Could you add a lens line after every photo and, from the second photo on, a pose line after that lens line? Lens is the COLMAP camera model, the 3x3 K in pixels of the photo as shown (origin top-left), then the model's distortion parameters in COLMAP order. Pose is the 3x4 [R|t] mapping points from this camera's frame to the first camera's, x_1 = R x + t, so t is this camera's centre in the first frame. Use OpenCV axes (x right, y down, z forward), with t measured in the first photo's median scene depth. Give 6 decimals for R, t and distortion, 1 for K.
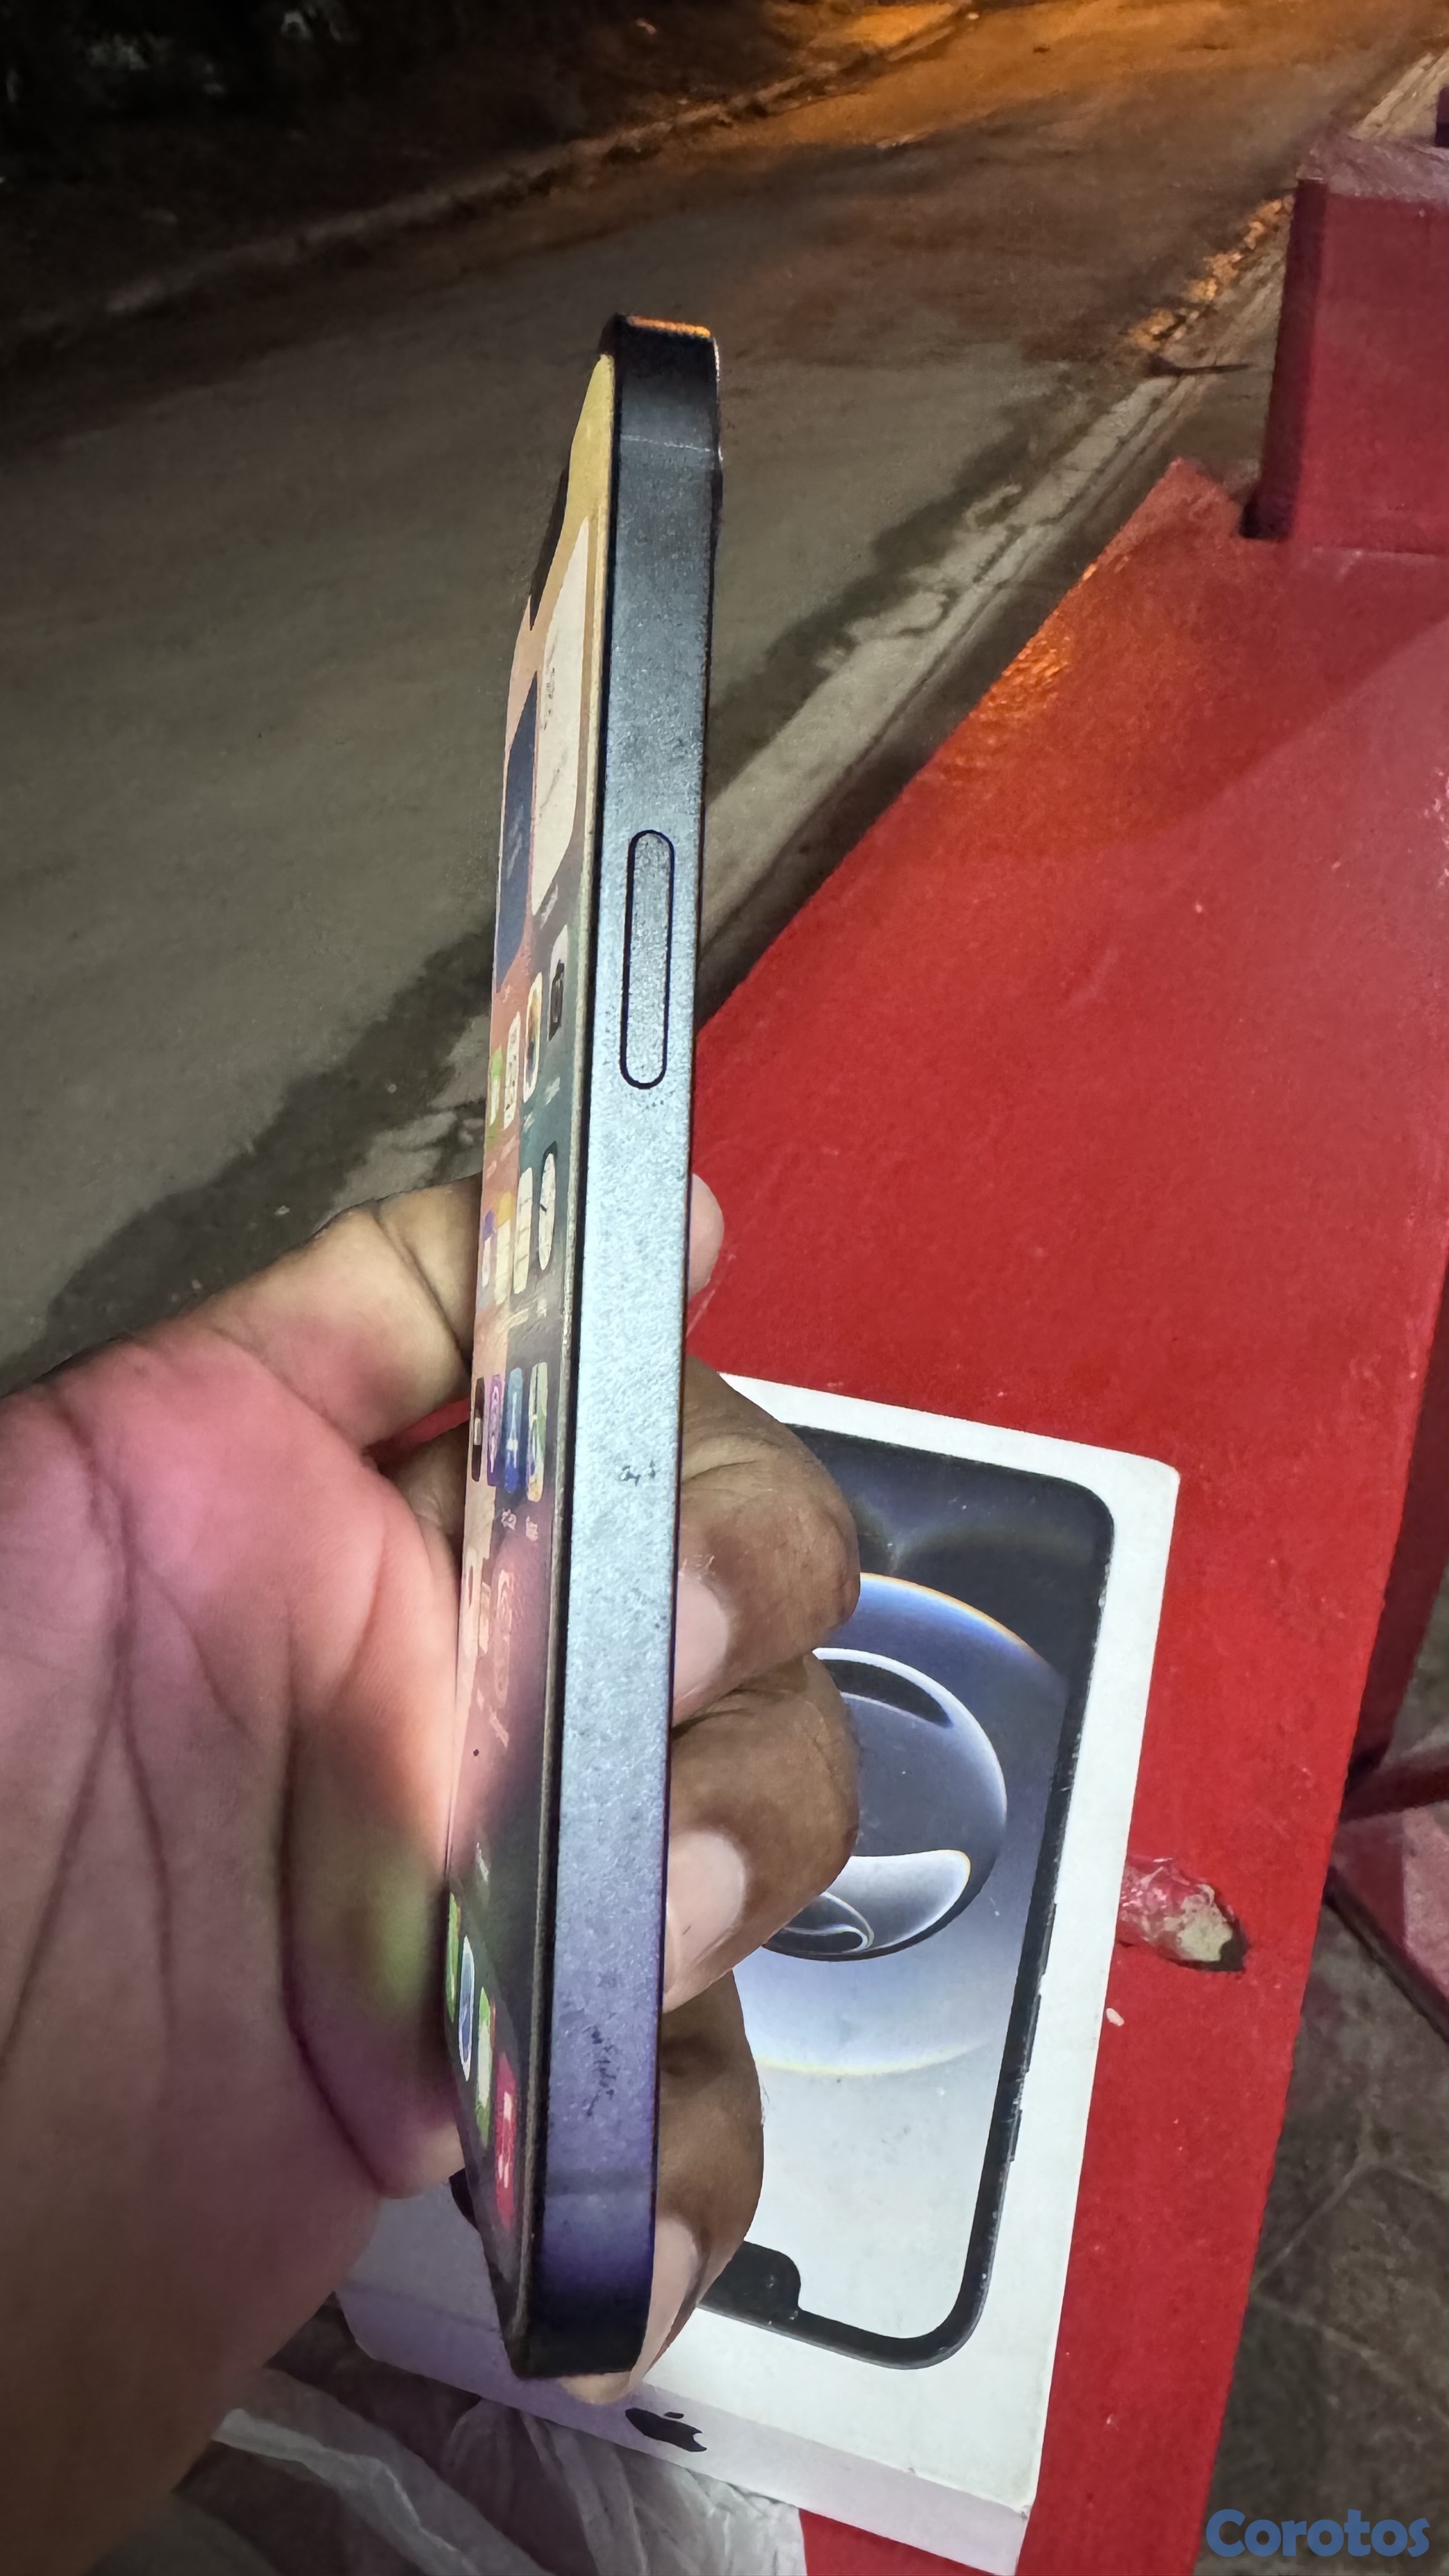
lens RADIAL K [[1875.0, 0, 725.1], [0, 1875.0, 1188.3], [0, 0, 1]] dist [-0.006008, 0.002181]
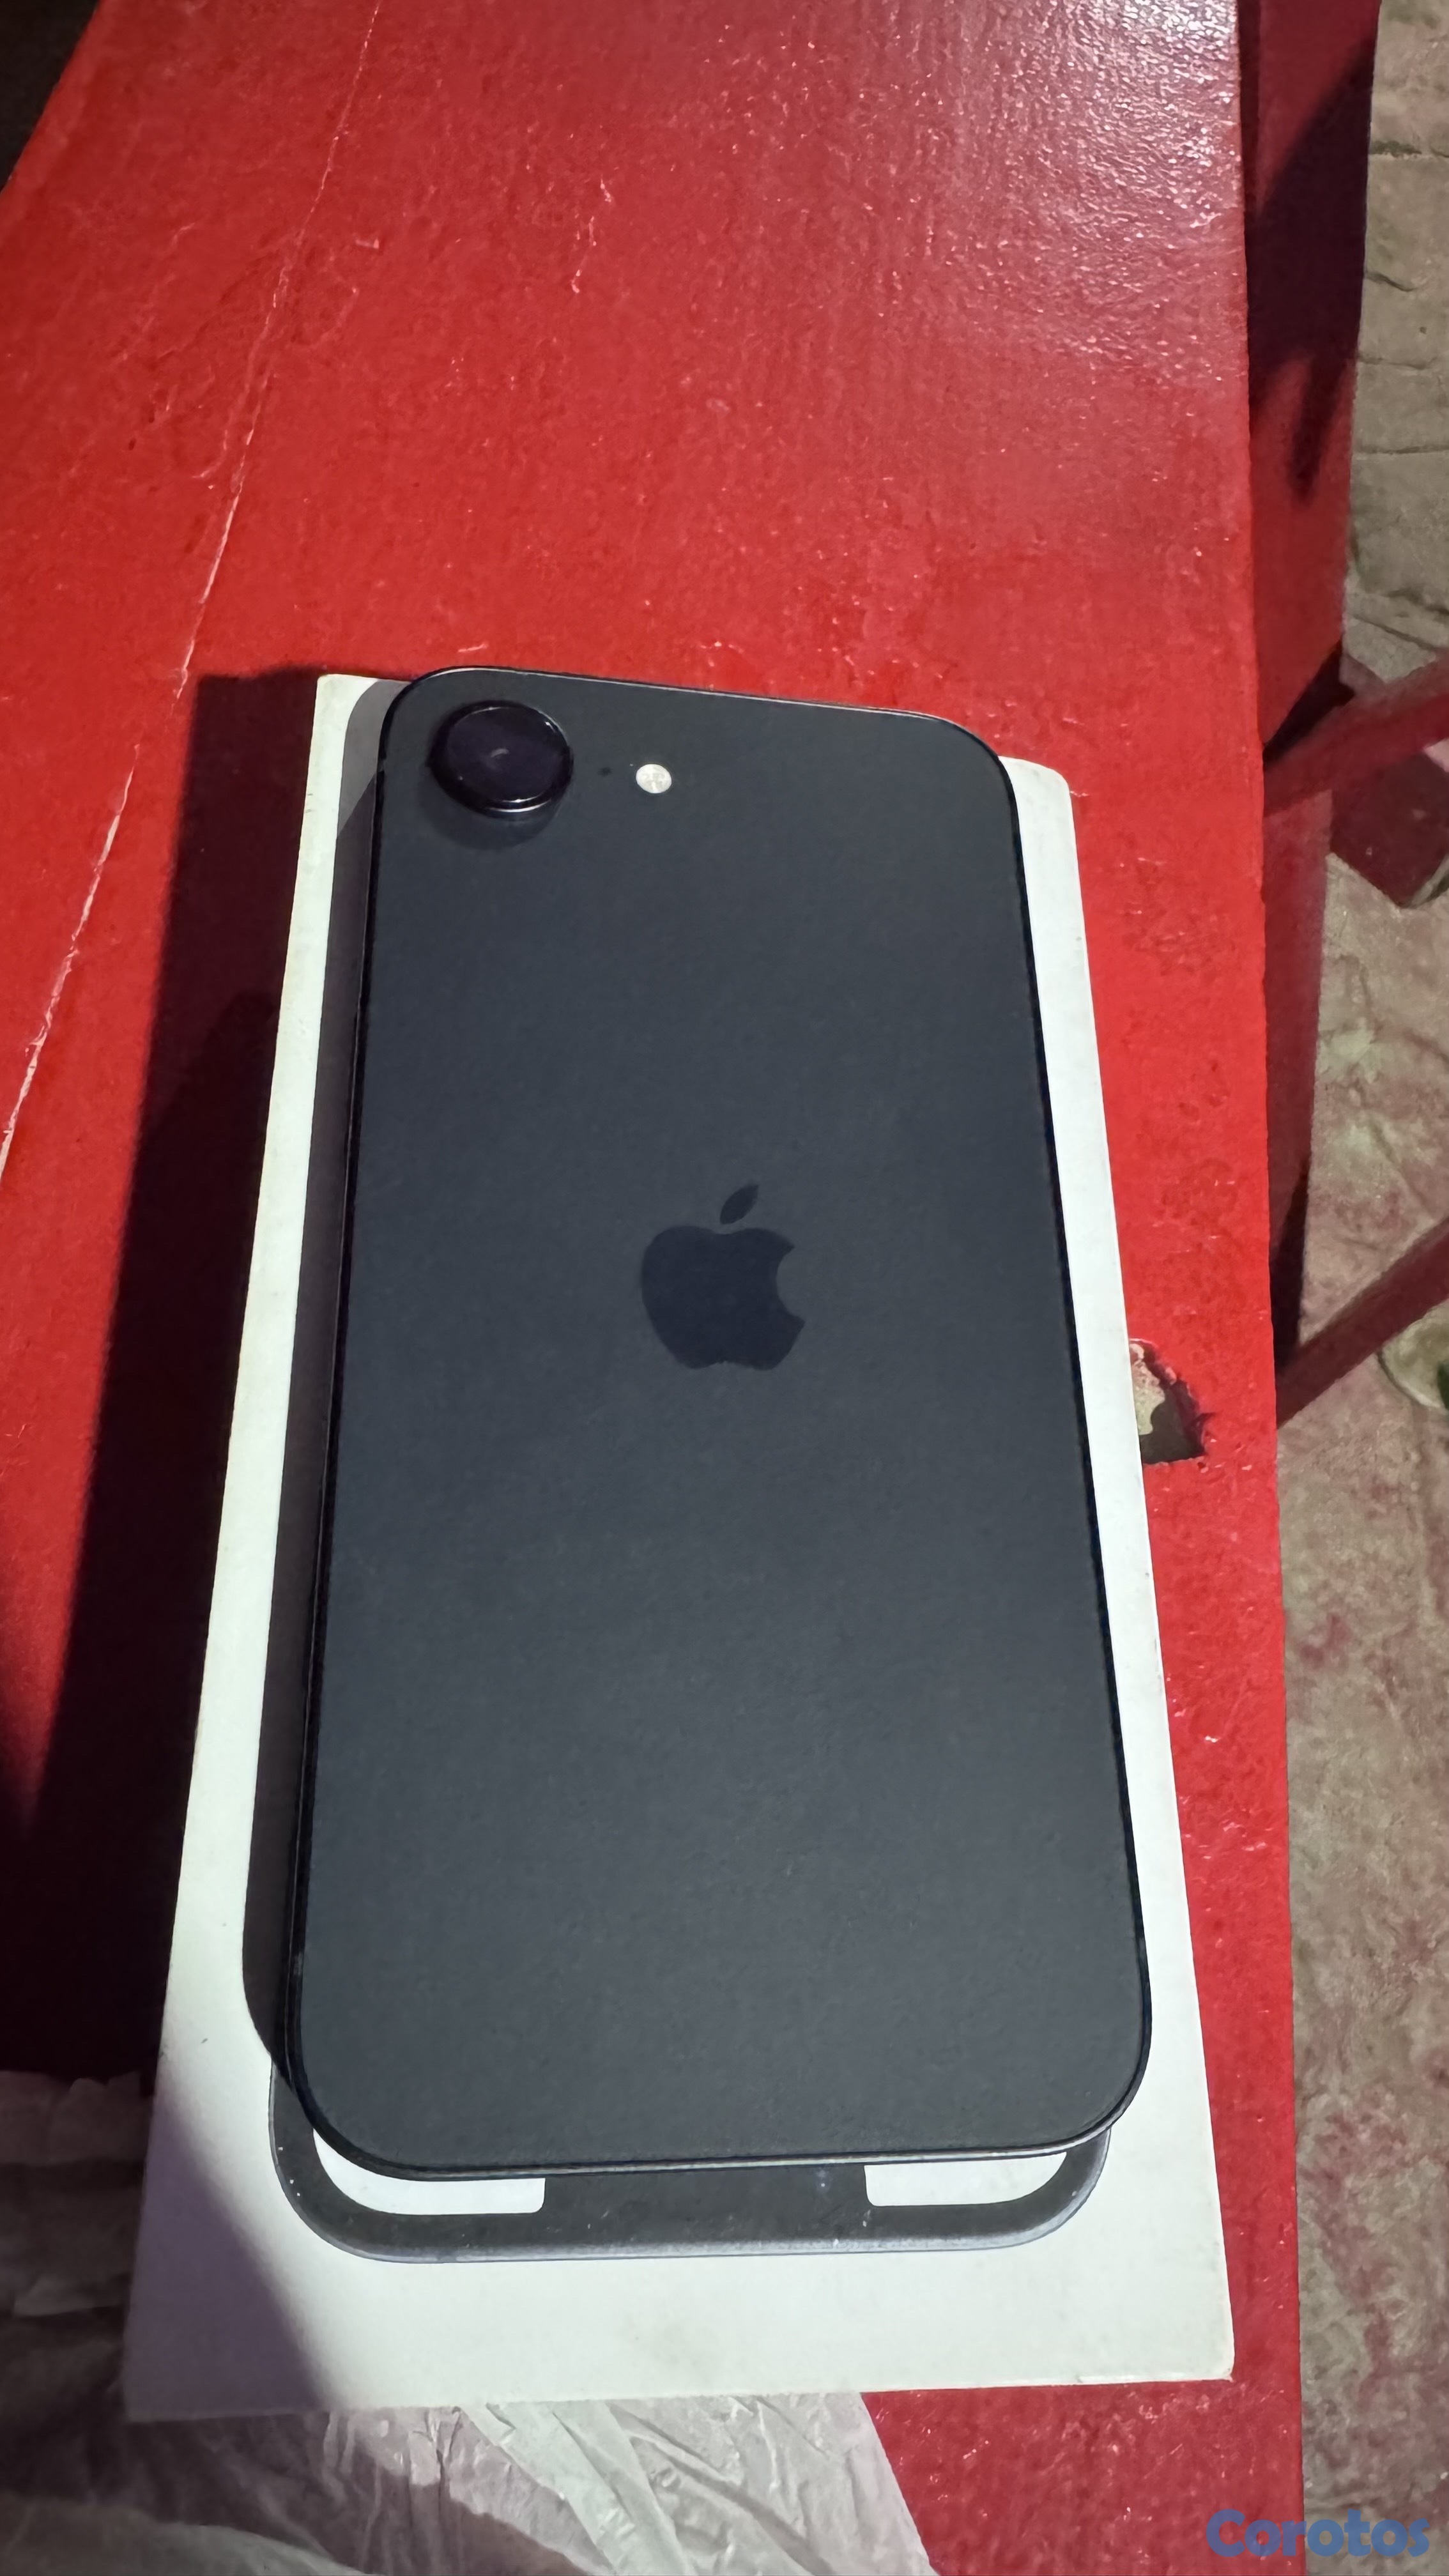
lens RADIAL K [[1875.0, 0, 722.2], [0, 1875.0, 1297.2], [0, 0, 1]] dist [-0.006008, 0.002181]
pose [[0.944914, -0.175366, 0.276377, -0.026939], [0.026488, 0.882566, 0.469441, 0.000537], [-0.326245, -0.436261, 0.838594, 0.116951]]
